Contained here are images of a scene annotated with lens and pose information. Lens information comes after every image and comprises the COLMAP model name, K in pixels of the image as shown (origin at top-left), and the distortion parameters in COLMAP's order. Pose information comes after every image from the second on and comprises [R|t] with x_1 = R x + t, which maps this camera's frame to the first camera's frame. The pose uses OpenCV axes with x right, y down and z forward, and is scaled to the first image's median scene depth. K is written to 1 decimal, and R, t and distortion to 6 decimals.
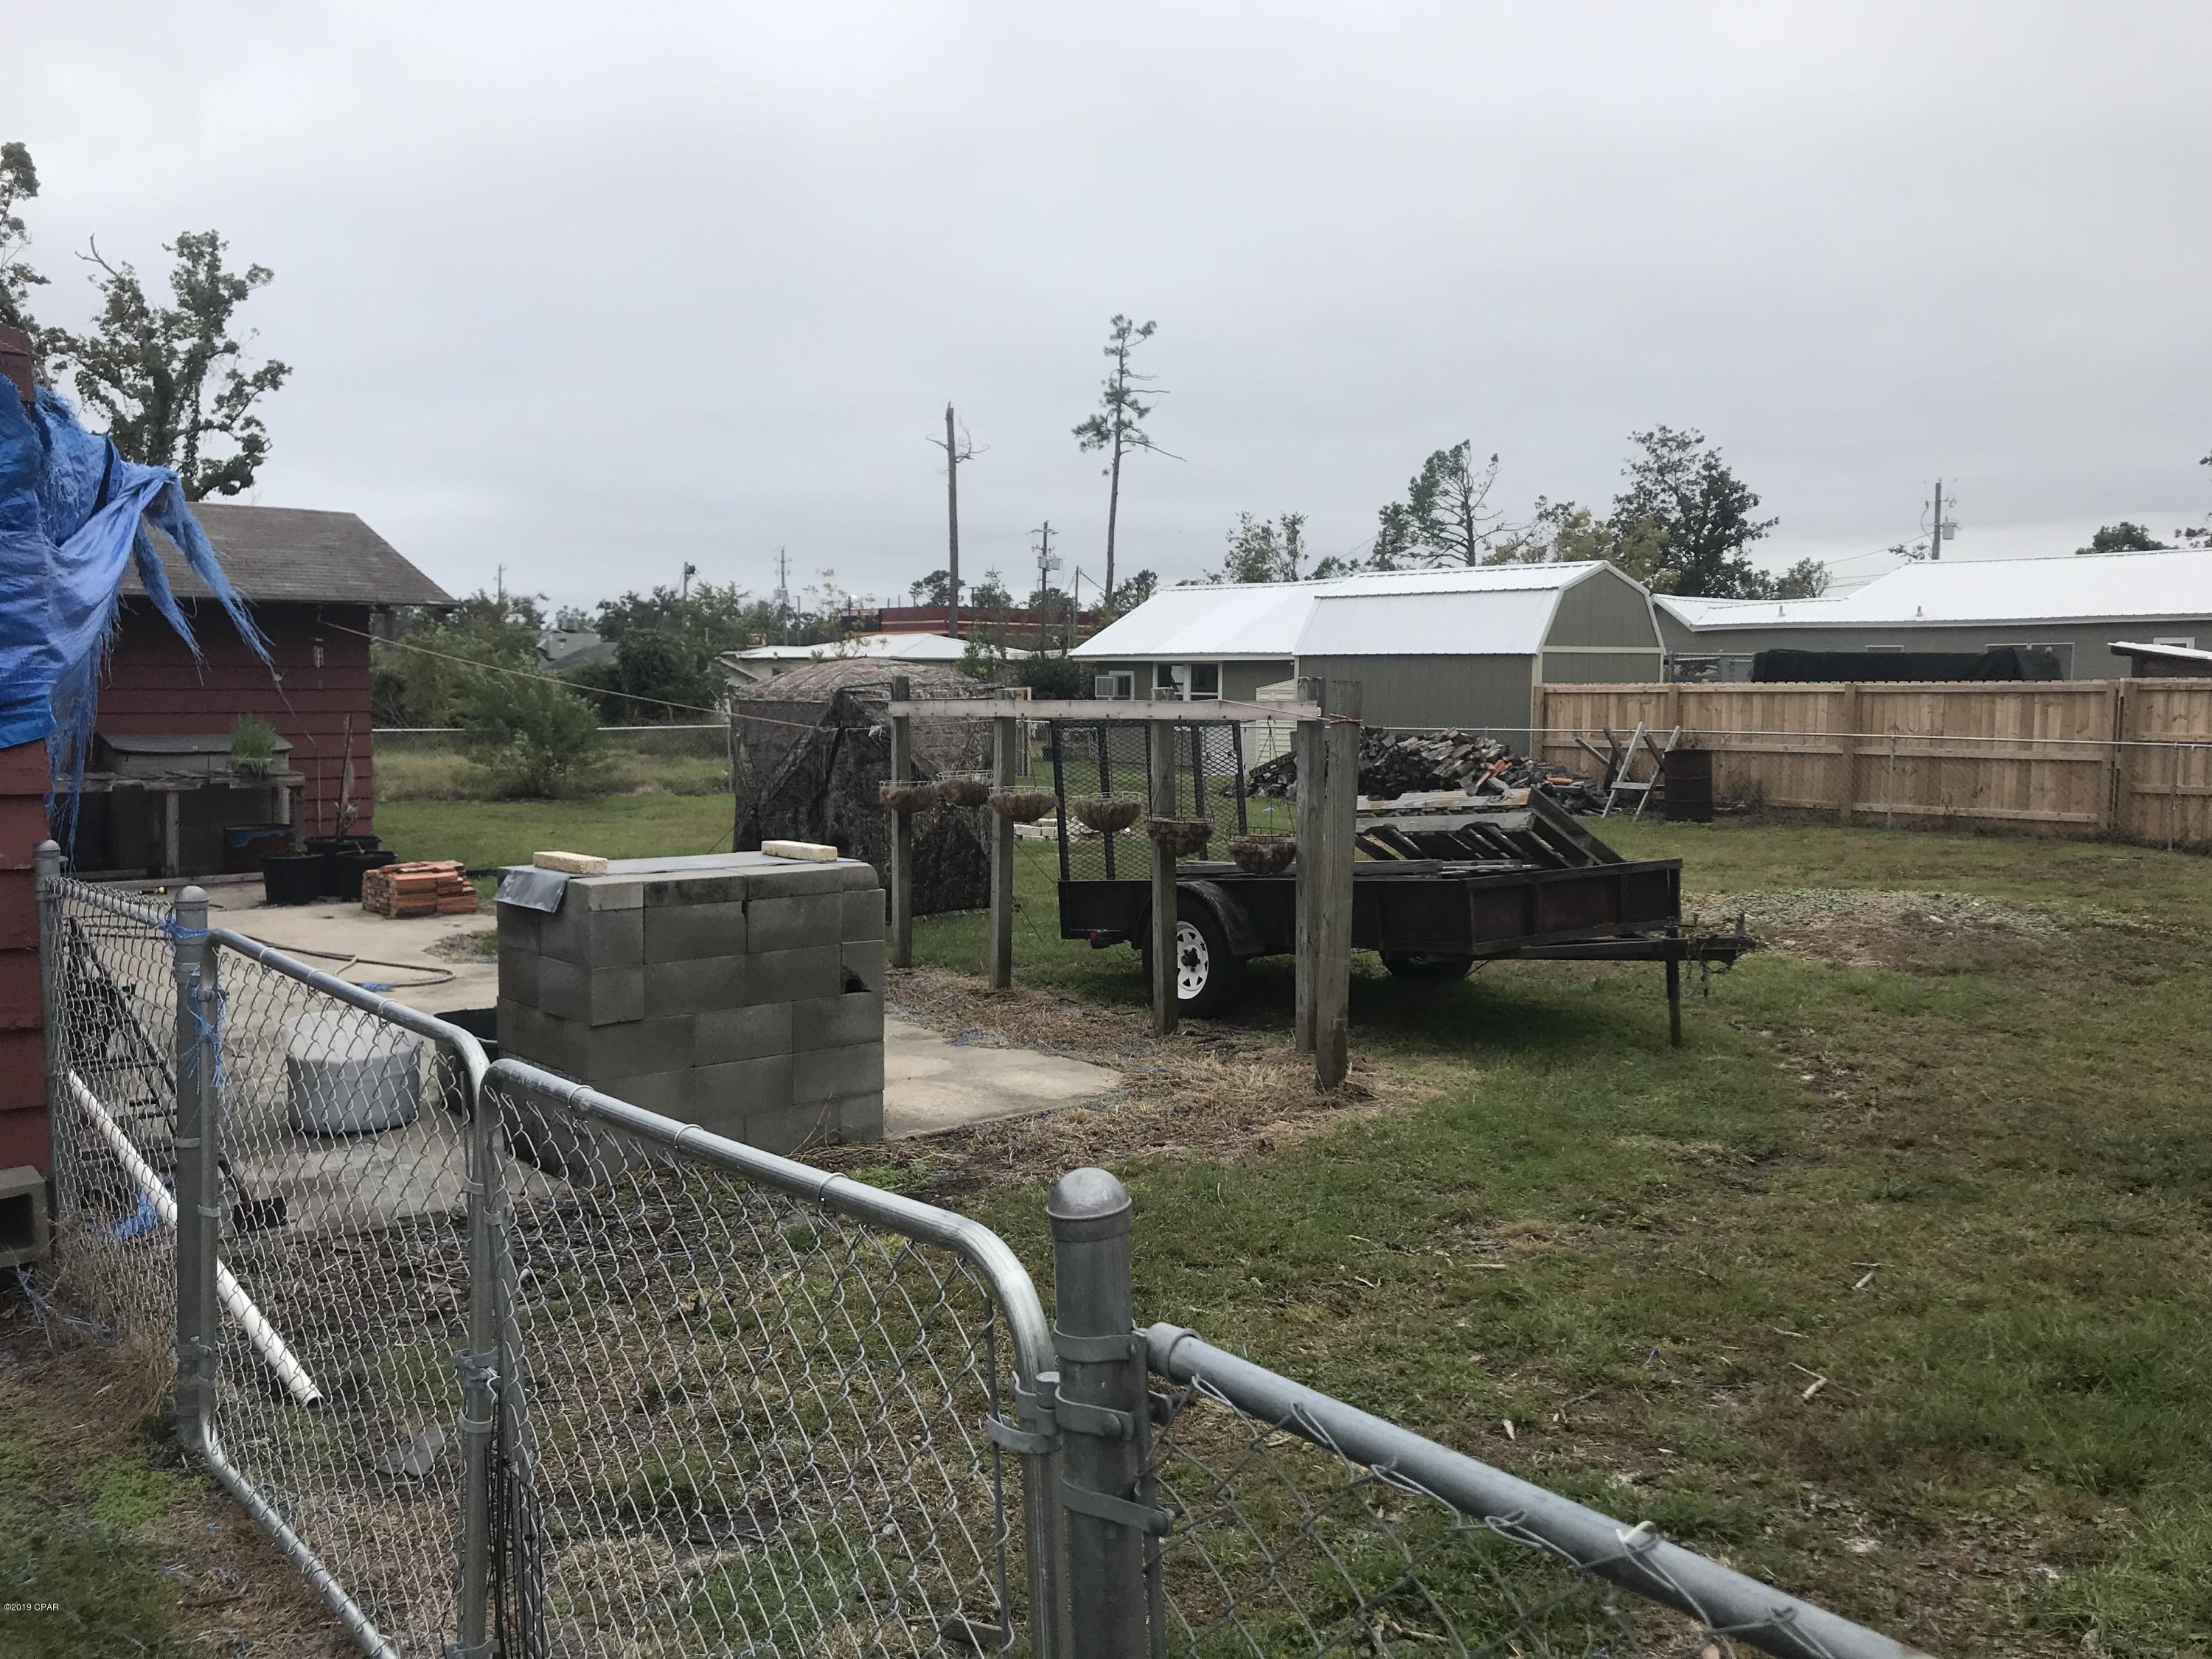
lens RADIAL K [[1807.2, 0, 1099.6], [0, 1807.2, 831.3], [0, 0, 1]] dist [0.036276, -0.033334]
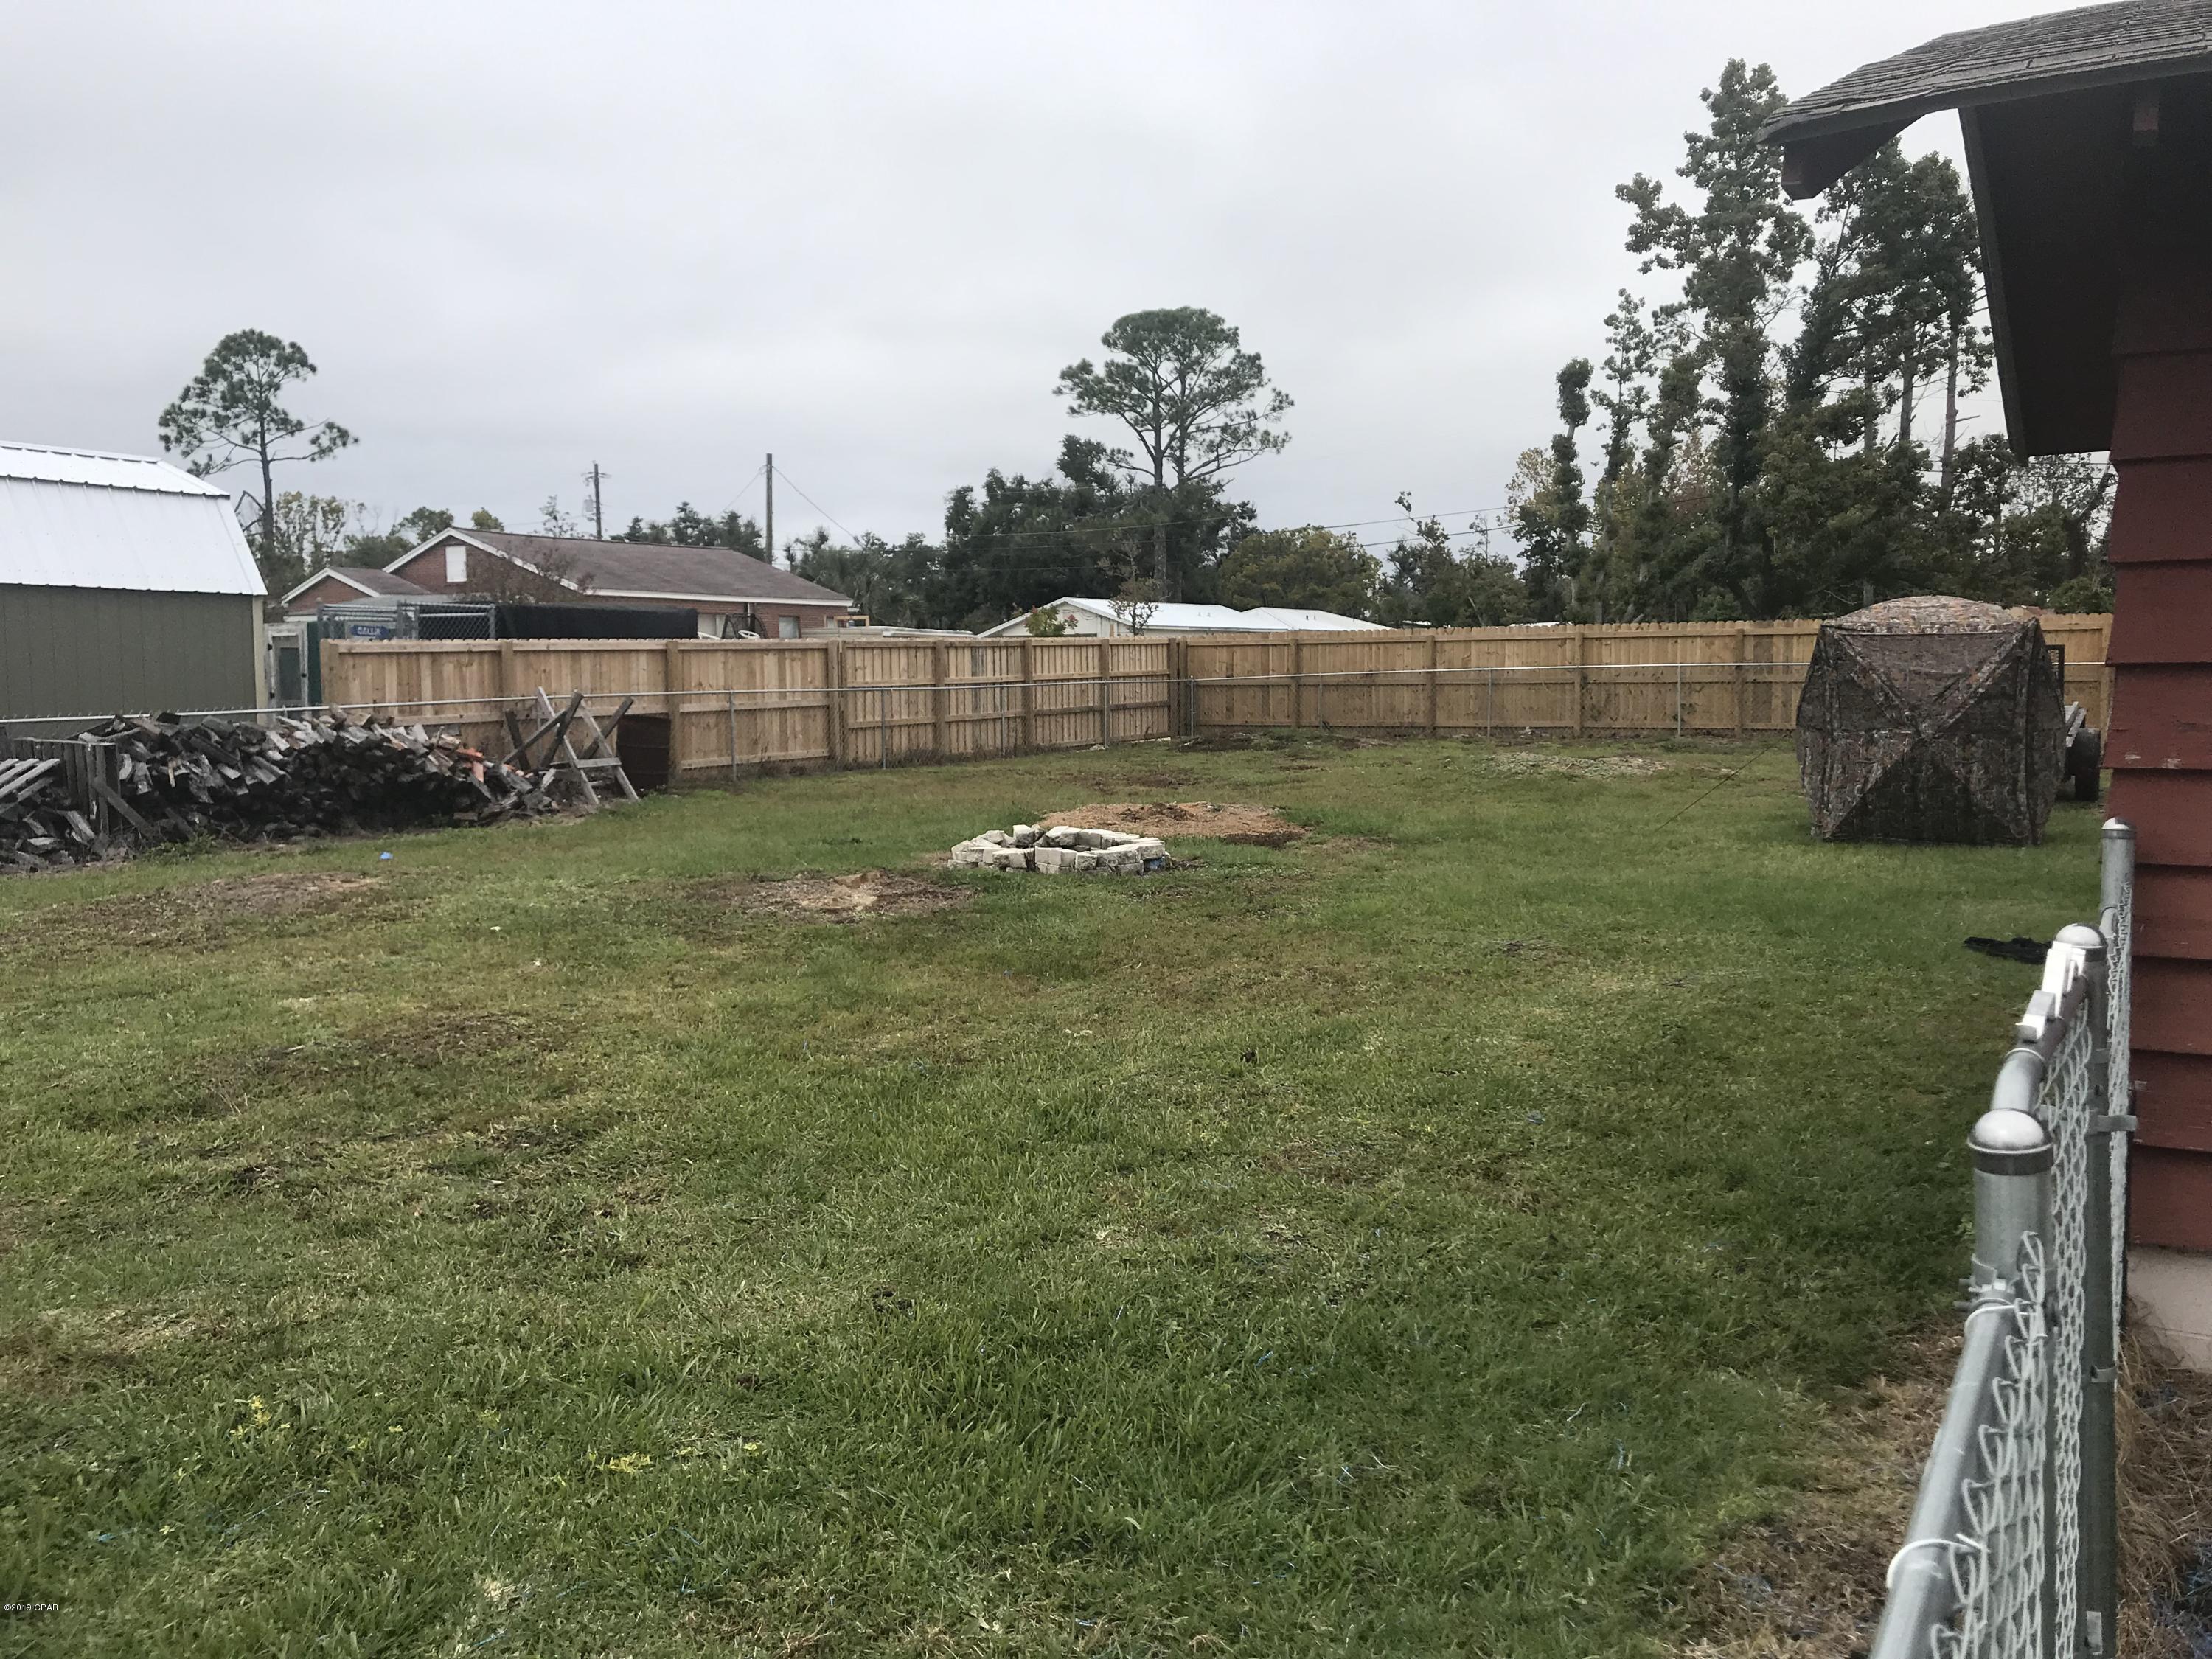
lens RADIAL K [[1807.2, 0, 1104.5], [0, 1807.2, 825.4], [0, 0, 1]] dist [0.036276, -0.033334]
pose [[-0.348189, -0.095361, 0.932561, -0.633203], [0.077783, 0.988443, 0.130117, -0.098207], [-0.934192, 0.117843, -0.336748, 1.200947]]
